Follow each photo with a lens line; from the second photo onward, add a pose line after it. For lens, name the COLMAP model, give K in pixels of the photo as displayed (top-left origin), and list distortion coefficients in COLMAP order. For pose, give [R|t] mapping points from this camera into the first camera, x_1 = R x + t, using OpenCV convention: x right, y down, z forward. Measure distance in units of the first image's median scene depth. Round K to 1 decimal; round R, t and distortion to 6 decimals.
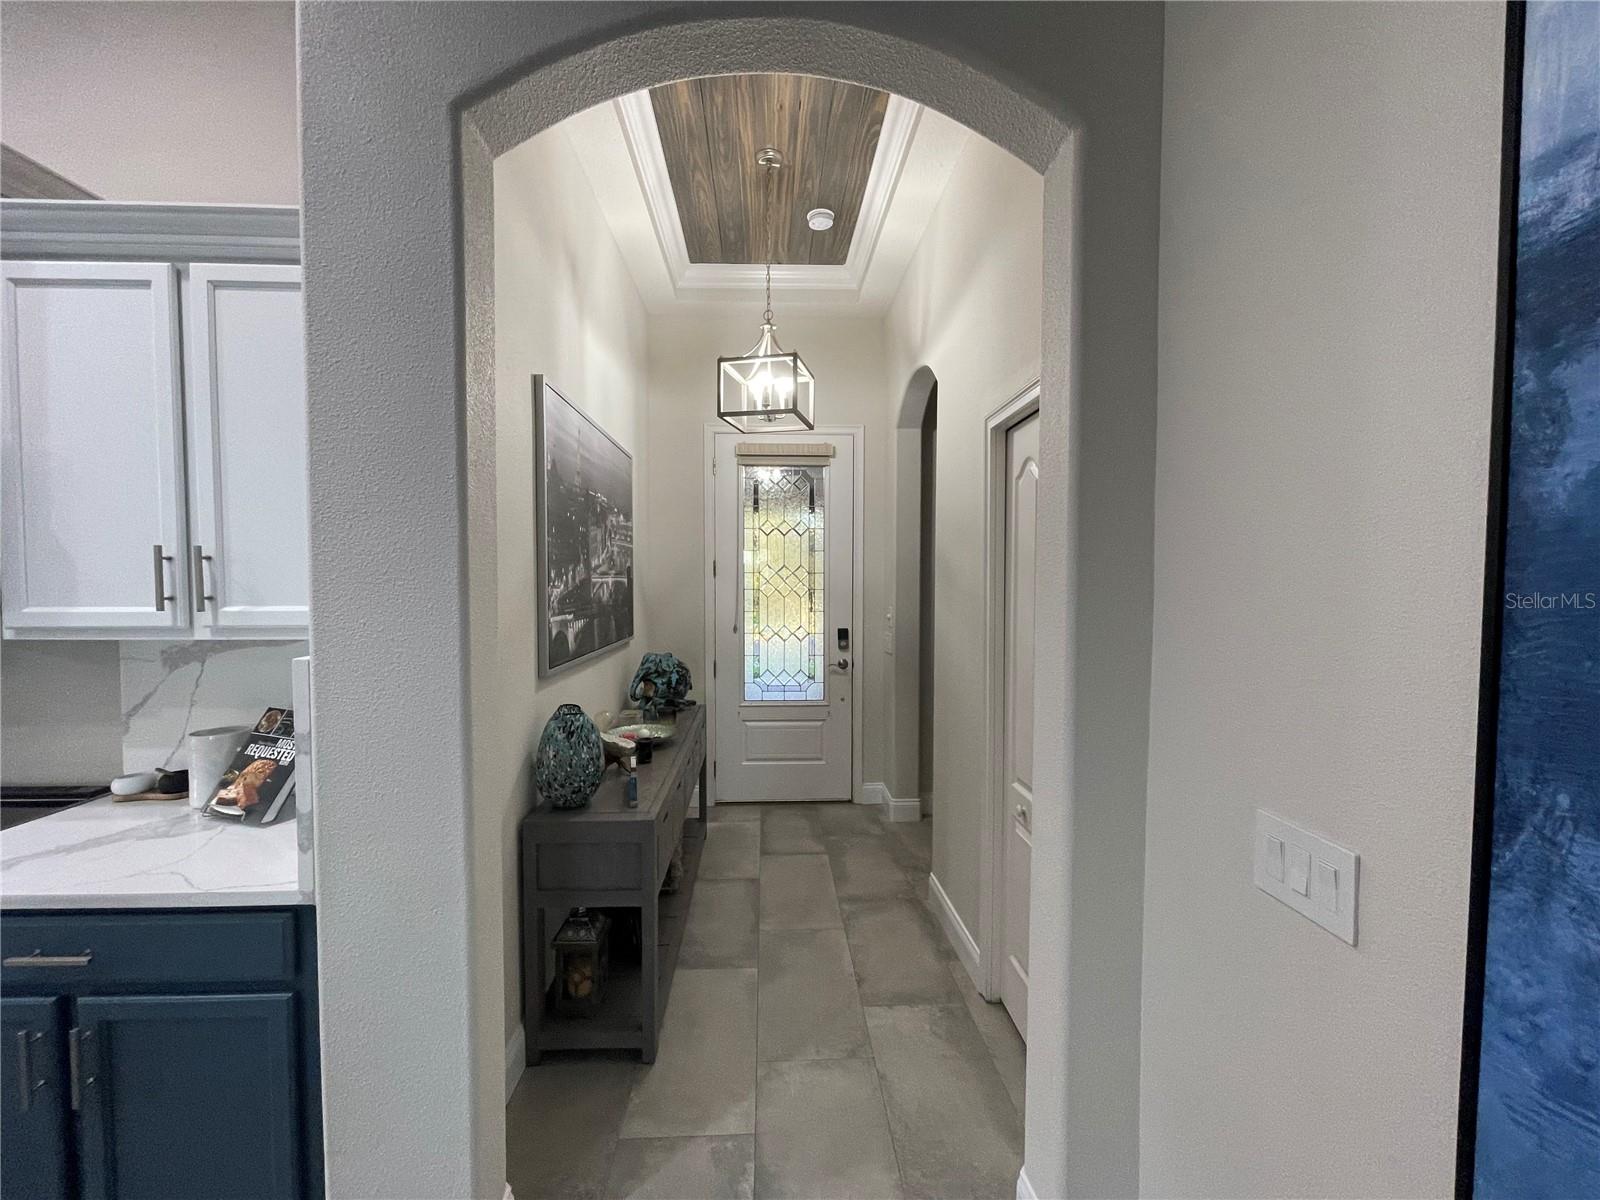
lens RADIAL K [[647.7, 0, 795.1], [0, 647.7, 600.9], [0, 0, 1]] dist [0.002064, 0.000308]
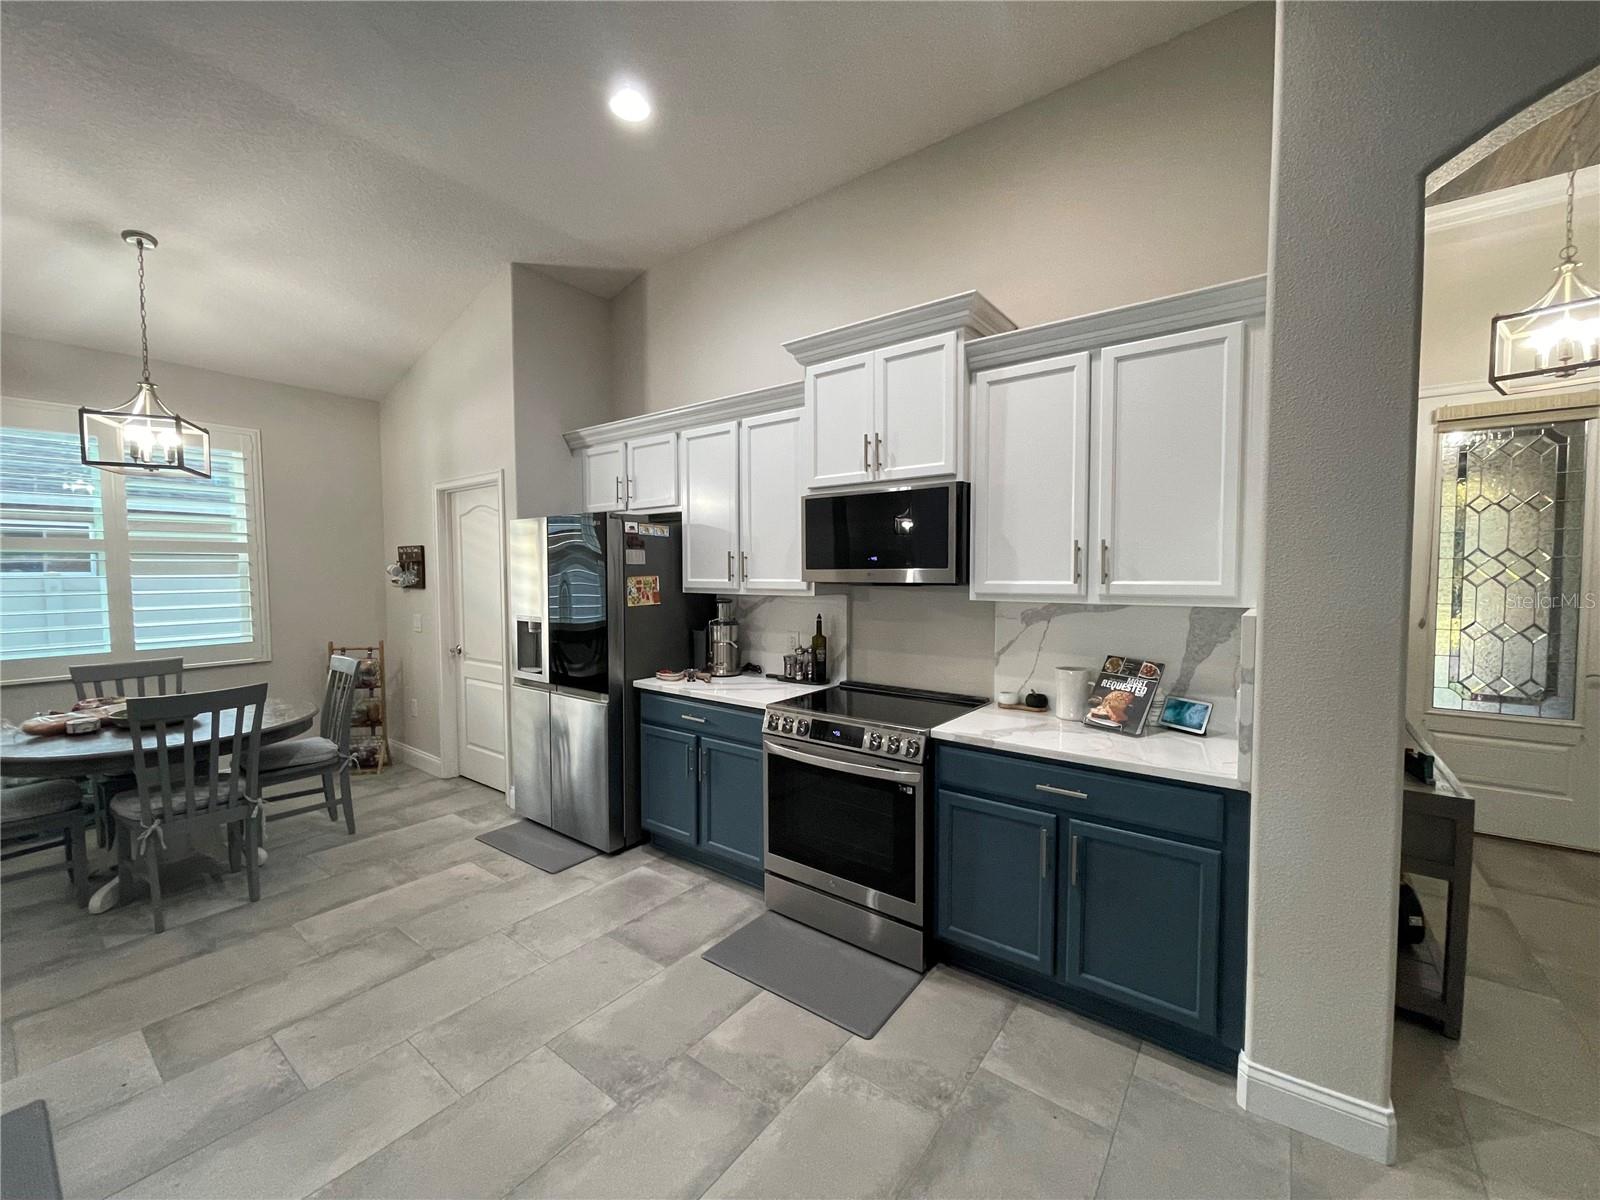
lens RADIAL K [[647.7, 0, 795.1], [0, 647.7, 600.9], [0, 0, 1]] dist [0.002064, 0.000308]
pose [[0.770157, 0.025350, -0.637351, -0.280868], [-0.020561, 0.999677, 0.014915, 0.025497], [0.637523, 0.001618, 0.770429, -0.317848]]
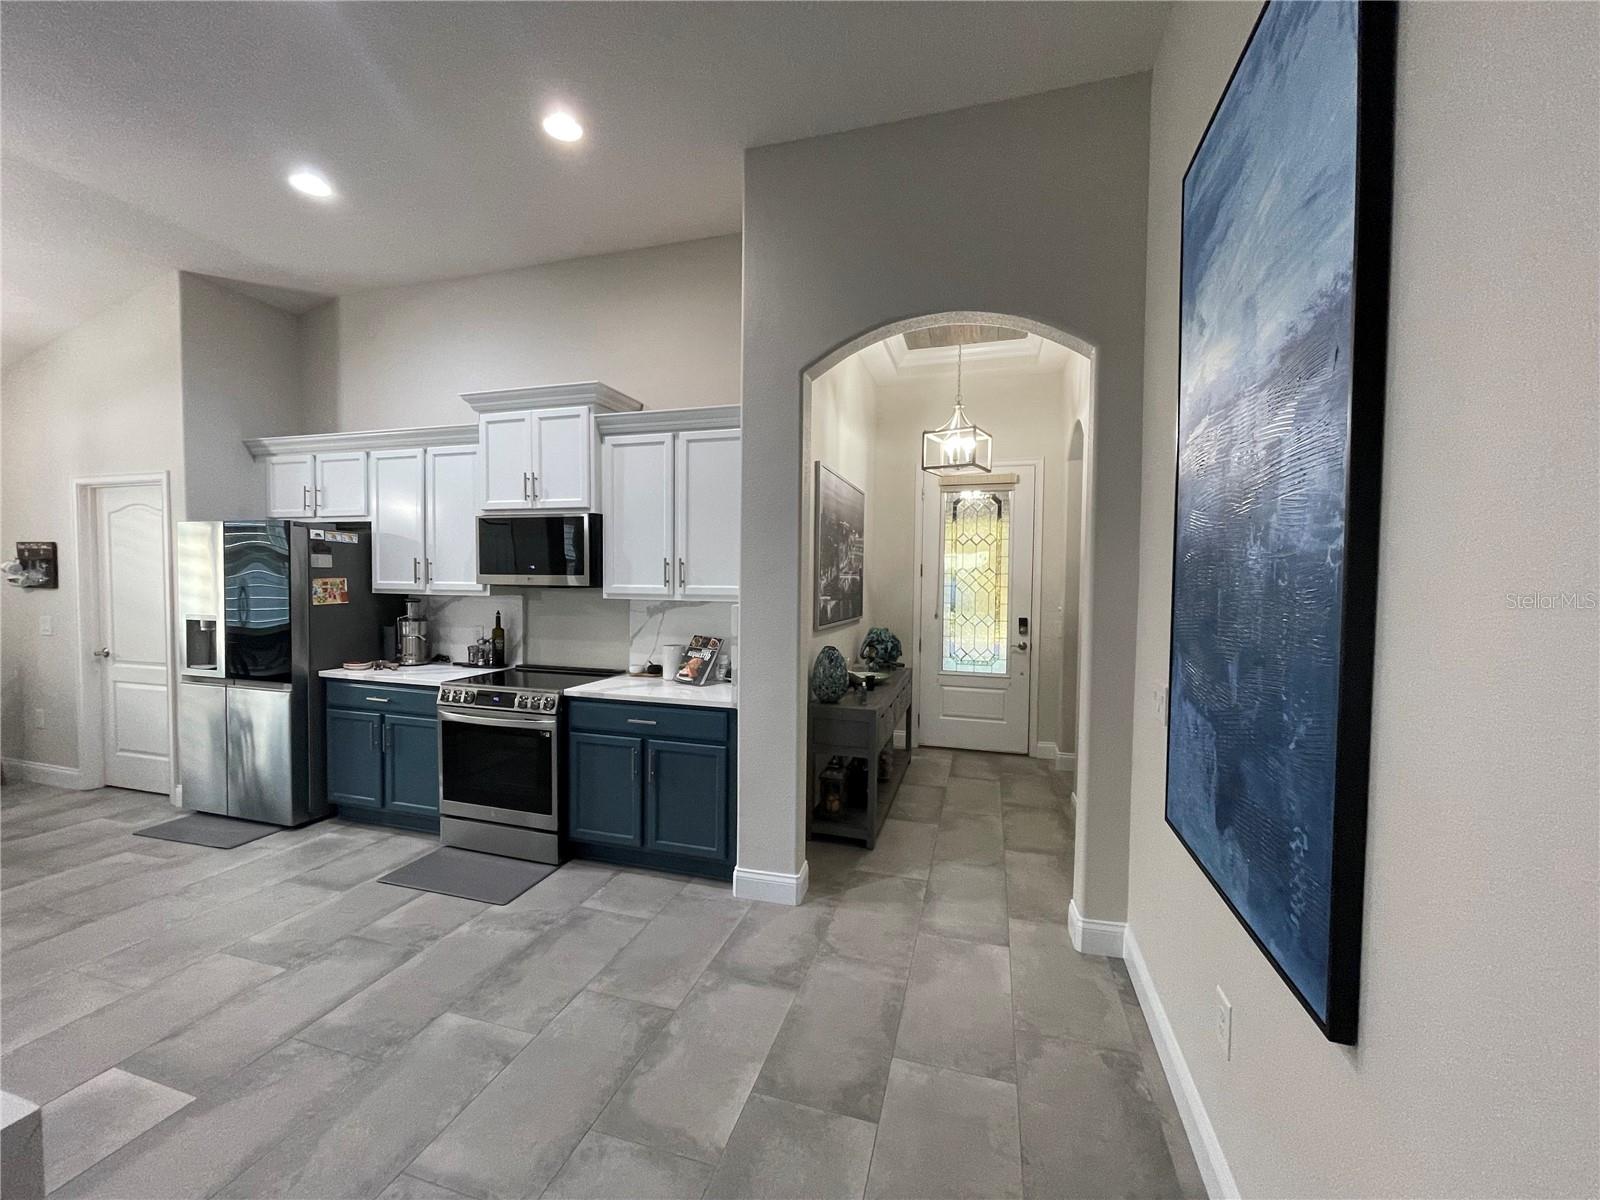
lens RADIAL K [[647.7, 0, 795.1], [0, 647.7, 600.9], [0, 0, 1]] dist [0.002064, 0.000308]
pose [[0.944648, 0.020168, -0.327465, 0.104927], [-0.021643, 0.999765, -0.000859, 0.031179], [0.327371, 0.007899, 0.944863, -0.536901]]
